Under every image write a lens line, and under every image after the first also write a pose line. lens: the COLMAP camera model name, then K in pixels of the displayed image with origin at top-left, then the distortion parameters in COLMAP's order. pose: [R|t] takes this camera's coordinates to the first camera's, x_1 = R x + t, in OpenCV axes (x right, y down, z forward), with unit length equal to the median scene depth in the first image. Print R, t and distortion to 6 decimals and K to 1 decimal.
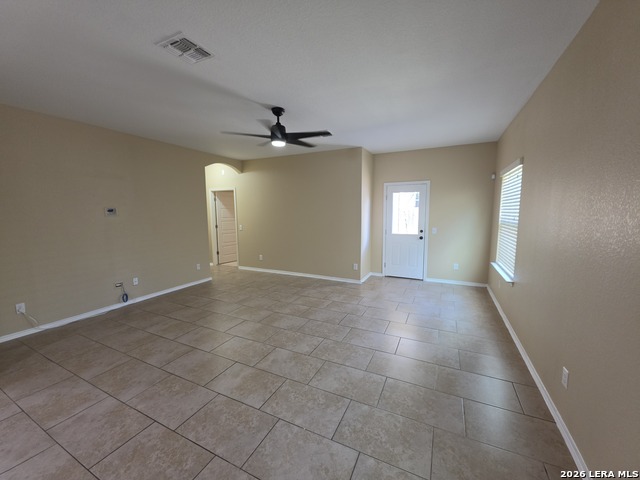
lens RADIAL K [[255.8, 0, 318.4], [0, 255.8, 239.2], [0, 0, 1]] dist [-0.004148, -0.000580]
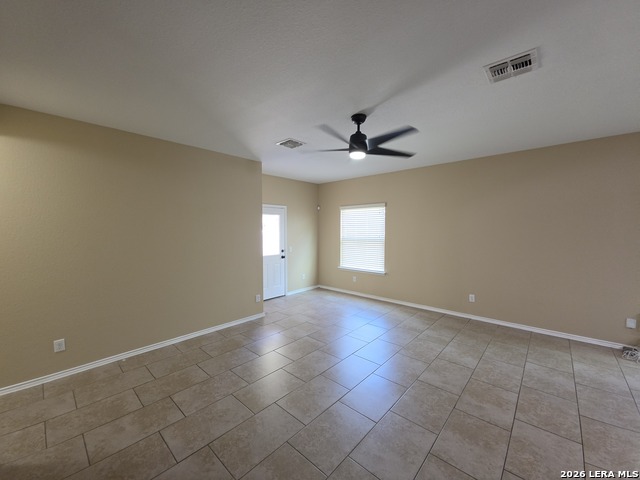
lens RADIAL K [[255.8, 0, 318.6], [0, 255.8, 241.7], [0, 0, 1]] dist [-0.004148, -0.000580]
pose [[0.284563, -0.046768, 0.957516, -0.680183], [0.109659, 0.993841, 0.015952, -0.080620], [-0.952365, 0.100461, 0.287939, 0.611226]]
